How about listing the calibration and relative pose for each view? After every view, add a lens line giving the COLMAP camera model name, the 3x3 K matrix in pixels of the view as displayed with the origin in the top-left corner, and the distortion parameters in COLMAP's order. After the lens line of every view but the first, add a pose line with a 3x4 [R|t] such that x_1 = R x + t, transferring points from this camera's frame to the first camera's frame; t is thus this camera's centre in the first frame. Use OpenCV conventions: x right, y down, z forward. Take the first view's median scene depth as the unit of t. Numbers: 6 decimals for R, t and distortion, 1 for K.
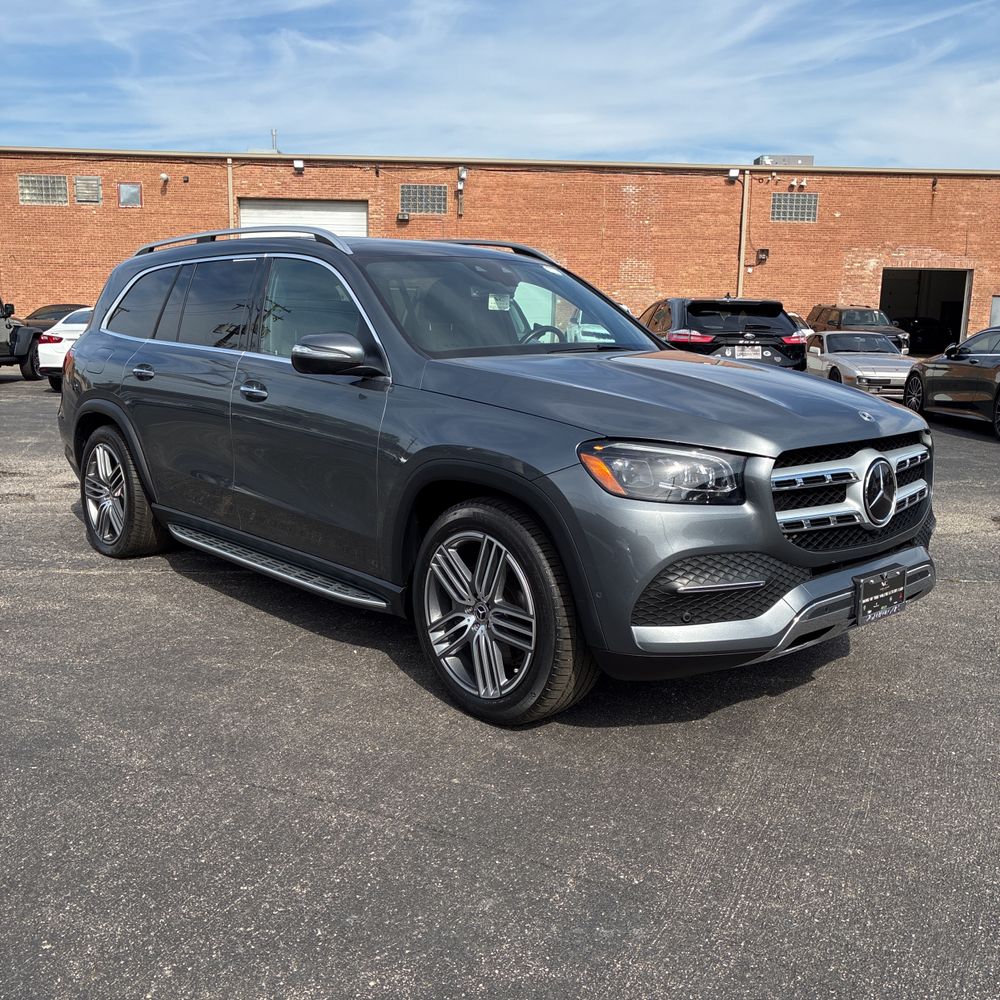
lens RADIAL K [[1020.7, 0, 498.4], [0, 1020.7, 496.6], [0, 0, 1]] dist [0.021789, -0.021405]
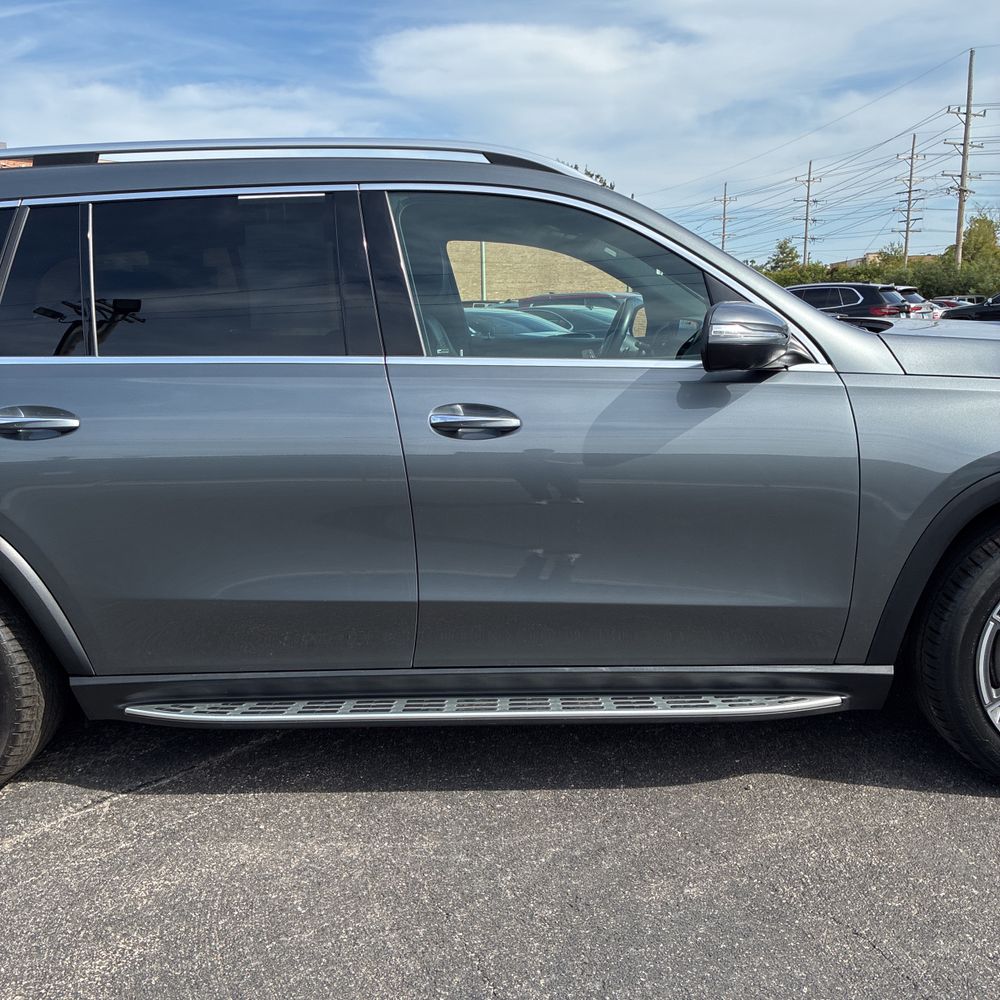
lens RADIAL K [[1028.5, 0, 500.0], [0, 1028.5, 500.0], [0, 0, 1]] dist [0.028581, -0.008687]
pose [[0.700832, -0.163929, 0.694235, -0.542168], [0.165340, 0.984062, 0.065454, -0.081240], [-0.693900, 0.068912, 0.716766, 0.495622]]
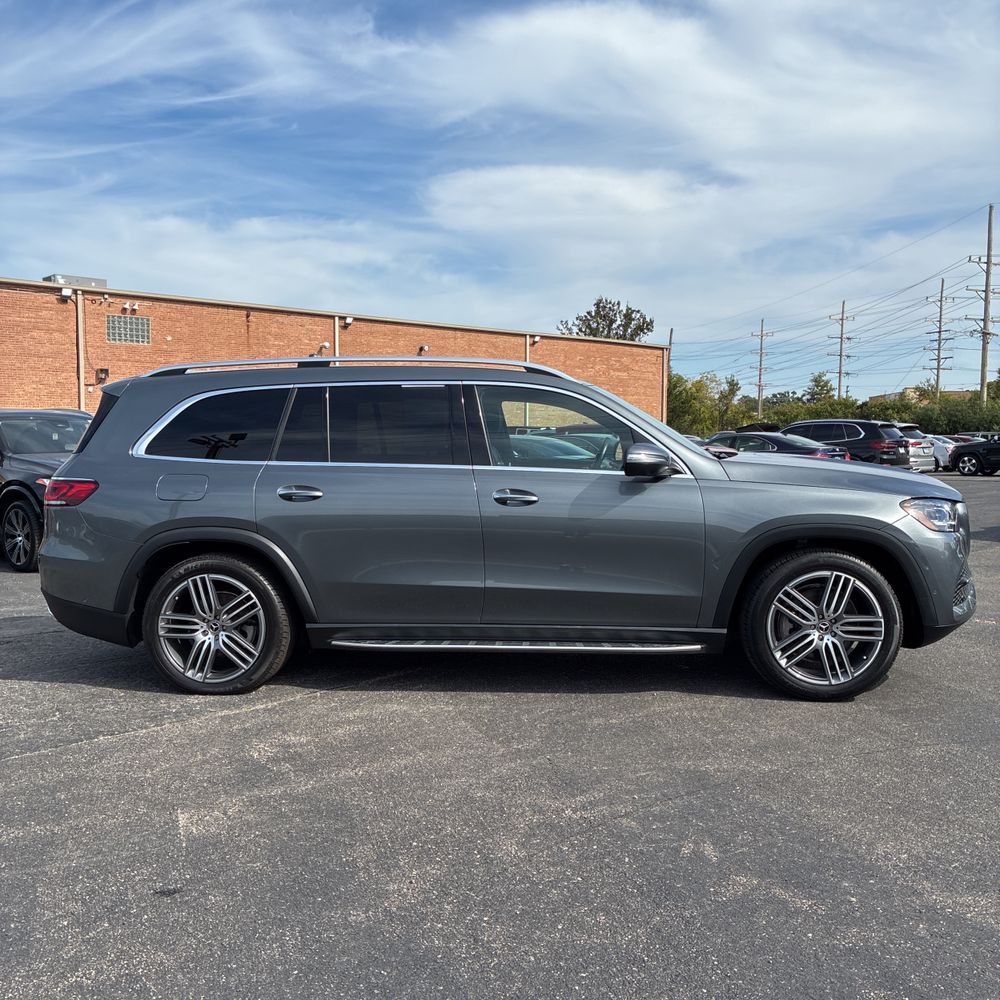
lens RADIAL K [[1028.5, 0, 500.0], [0, 1028.5, 500.0], [0, 0, 1]] dist [0.028581, -0.008687]
pose [[0.730692, -0.062946, 0.679799, -0.894639], [0.137764, 0.988852, -0.056514, -0.031496], [-0.668663, 0.134946, 0.731218, 0.132434]]
